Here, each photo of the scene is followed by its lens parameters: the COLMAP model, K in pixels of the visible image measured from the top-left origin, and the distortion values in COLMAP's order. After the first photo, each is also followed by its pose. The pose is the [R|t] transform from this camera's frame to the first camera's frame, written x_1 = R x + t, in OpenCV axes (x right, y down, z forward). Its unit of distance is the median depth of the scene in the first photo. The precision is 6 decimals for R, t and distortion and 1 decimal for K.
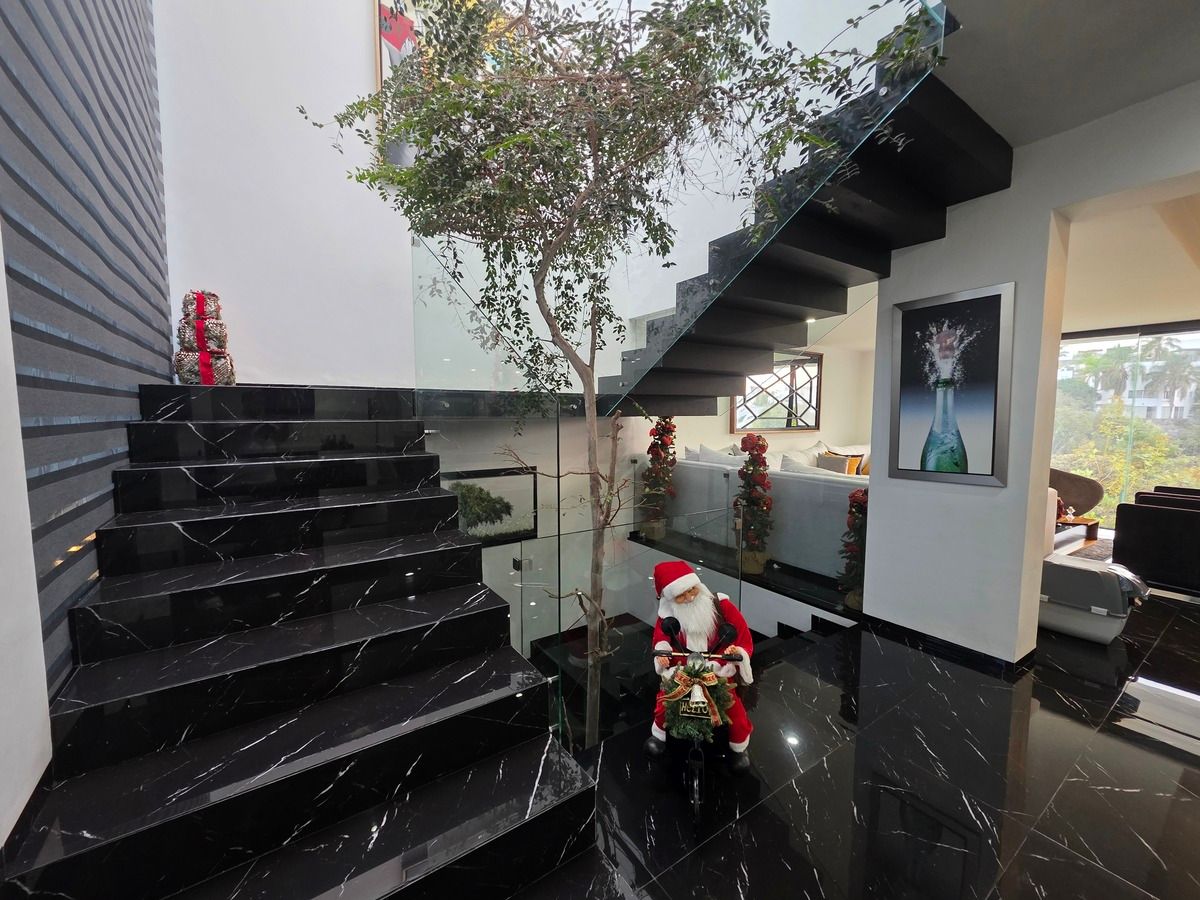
lens RADIAL K [[473.0, 0, 600.2], [0, 473.0, 453.5], [0, 0, 1]] dist [0.000515, -0.000055]
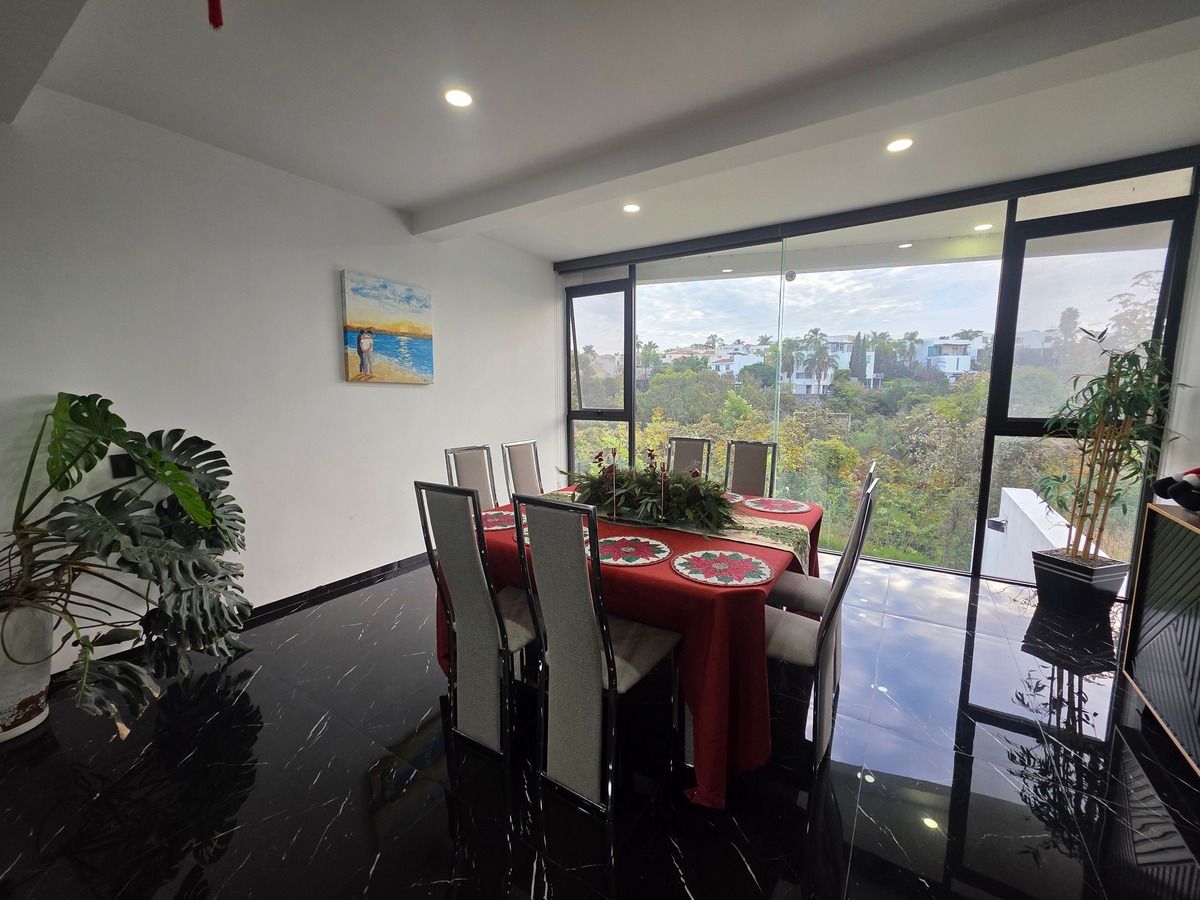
lens RADIAL K [[479.1, 0, 603.6], [0, 479.1, 453.6], [0, 0, 1]] dist [0.001504, -0.000048]
pose [[0.918756, -0.056002, 0.390834, 0.158928], [0.039303, 0.997945, 0.050601, 0.003620], [-0.392865, -0.031129, 0.919069, -0.025286]]
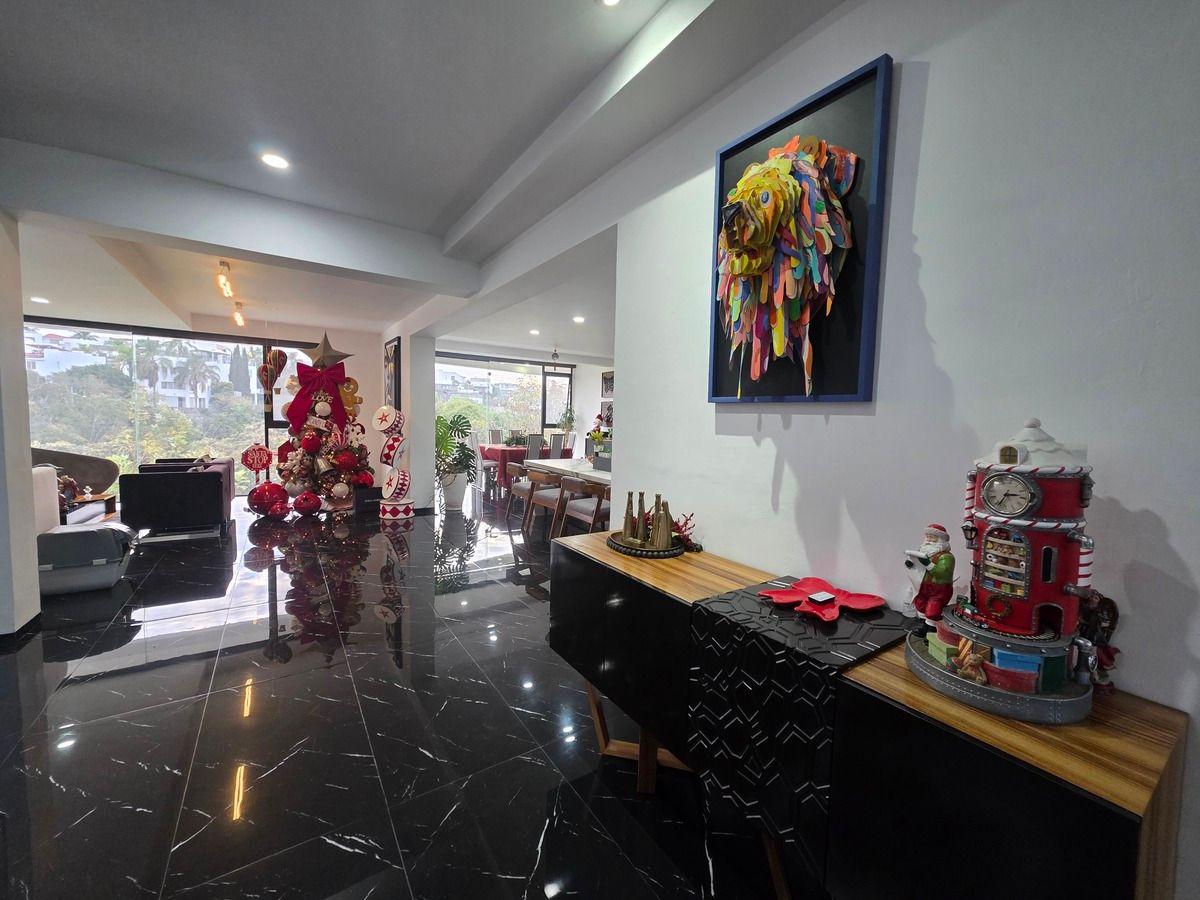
lens RADIAL K [[477.5, 0, 605.3], [0, 477.5, 451.5], [0, 0, 1]] dist [0.007894, -0.002944]
pose [[-0.007185, -0.075805, 0.997097, -0.006722], [0.056122, 0.995520, 0.076090, 0.001487], [-0.998398, 0.056506, -0.002899, -0.013310]]
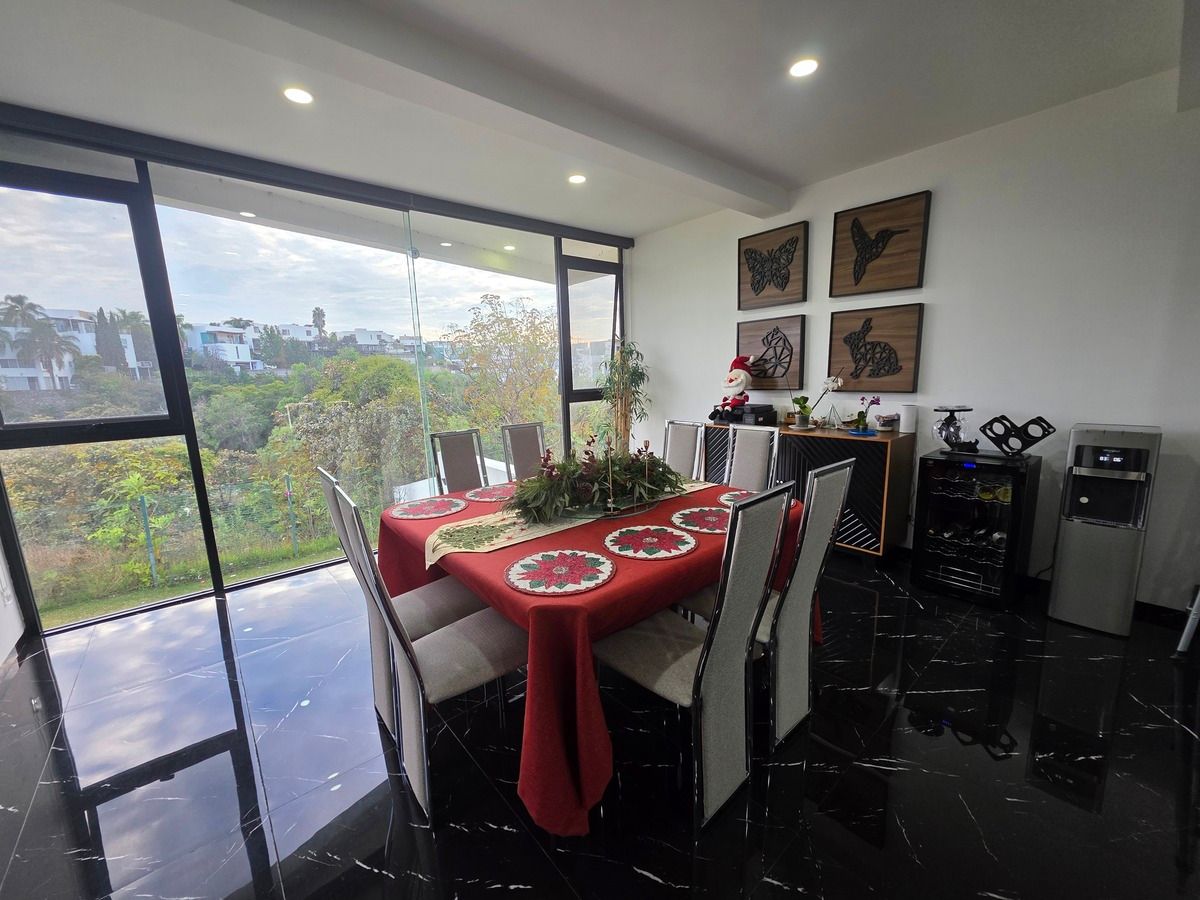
lens RADIAL K [[479.1, 0, 603.6], [0, 479.1, 453.6], [0, 0, 1]] dist [0.001504, -0.000048]
pose [[-0.122424, -0.171940, 0.977471, 0.137761], [0.114156, 0.975903, 0.185961, -0.000714], [-0.985891, 0.134350, -0.099846, 0.020562]]
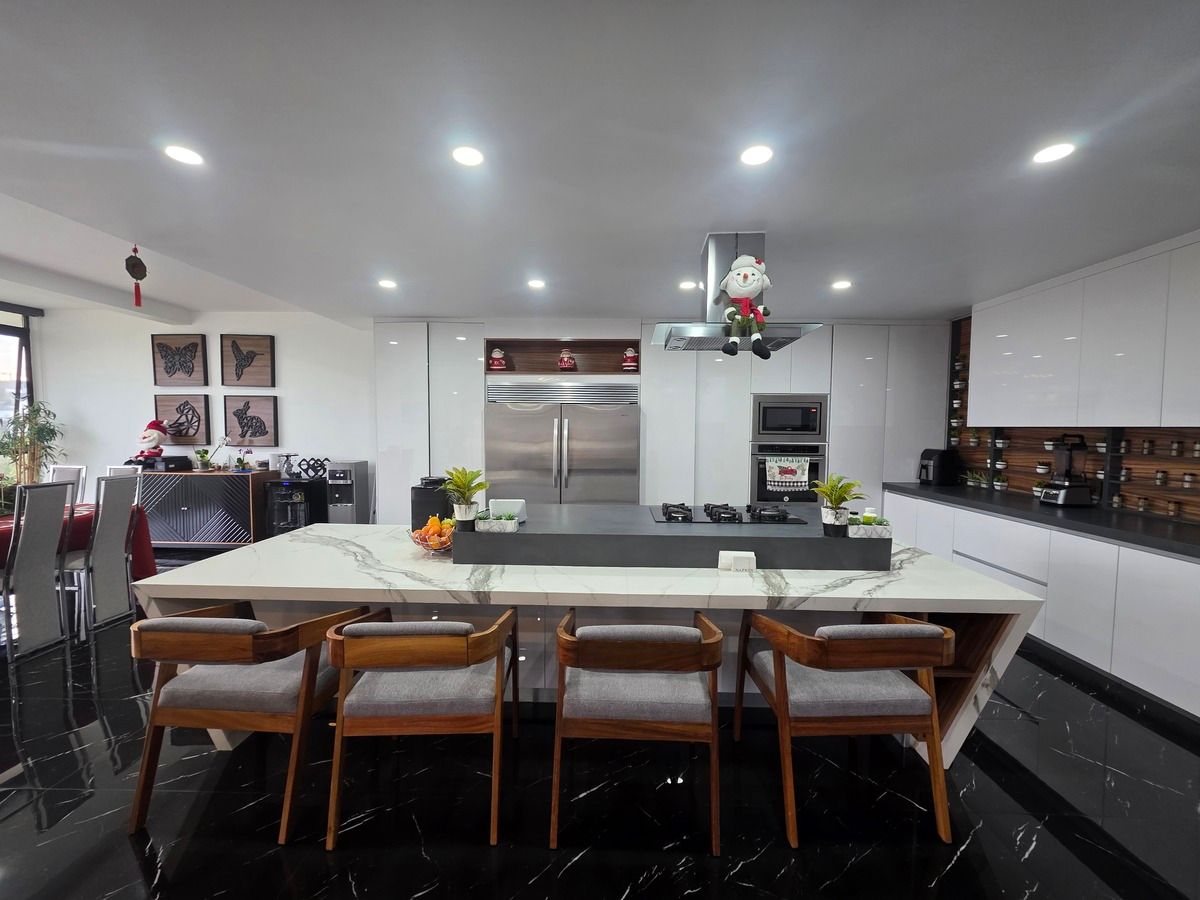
lens RADIAL K [[477.5, 0, 605.3], [0, 477.5, 451.5], [0, 0, 1]] dist [0.007894, -0.002944]
pose [[-0.818871, -0.041640, 0.572466, 0.072379], [0.036728, 0.991520, 0.124659, -0.001755], [-0.572802, 0.123105, -0.810397, 0.017863]]
